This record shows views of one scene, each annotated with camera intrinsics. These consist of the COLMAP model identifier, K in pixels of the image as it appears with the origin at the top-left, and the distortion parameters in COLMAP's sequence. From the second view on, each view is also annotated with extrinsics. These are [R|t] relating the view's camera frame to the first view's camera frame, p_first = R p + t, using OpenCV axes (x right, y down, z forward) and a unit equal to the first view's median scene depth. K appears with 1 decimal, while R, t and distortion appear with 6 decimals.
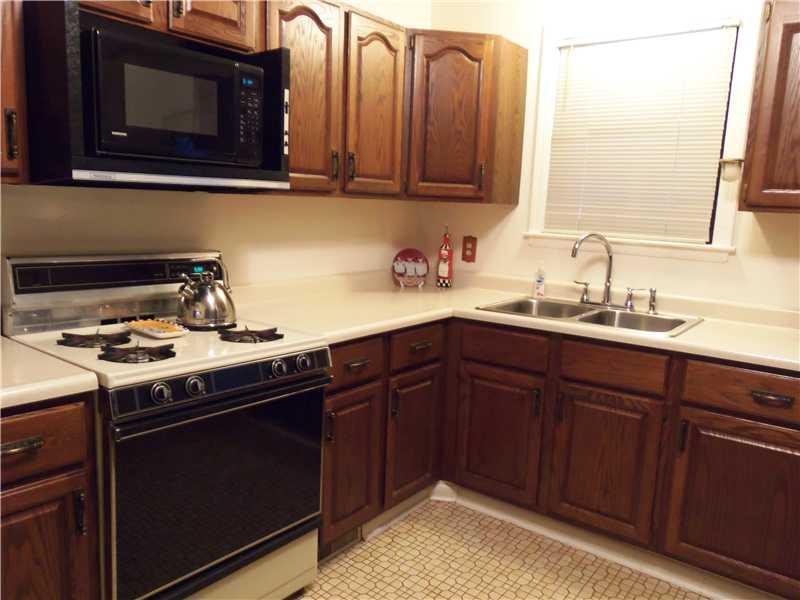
lens RADIAL K [[614.2, 0, 400.0], [0, 614.2, 300.0], [0, 0, 1]] dist [-0.064727, 0.072910]
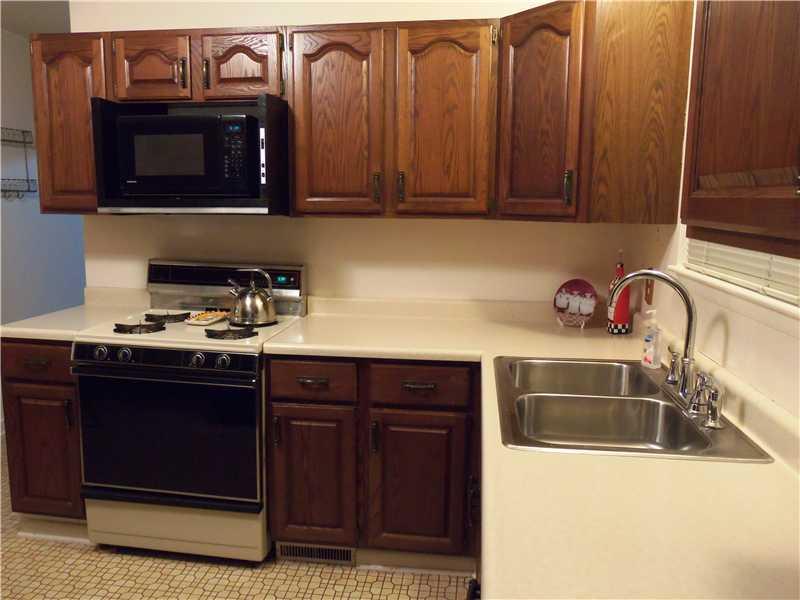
lens RADIAL K [[625.4, 0, 383.5], [0, 625.4, 297.2], [0, 0, 1]] dist [-0.065928, 0.075952]
pose [[0.505169, 0.098785, -0.857348, 0.747860], [-0.124143, 0.991413, 0.041084, -0.079308], [0.854045, 0.085679, 0.513094, 0.472055]]
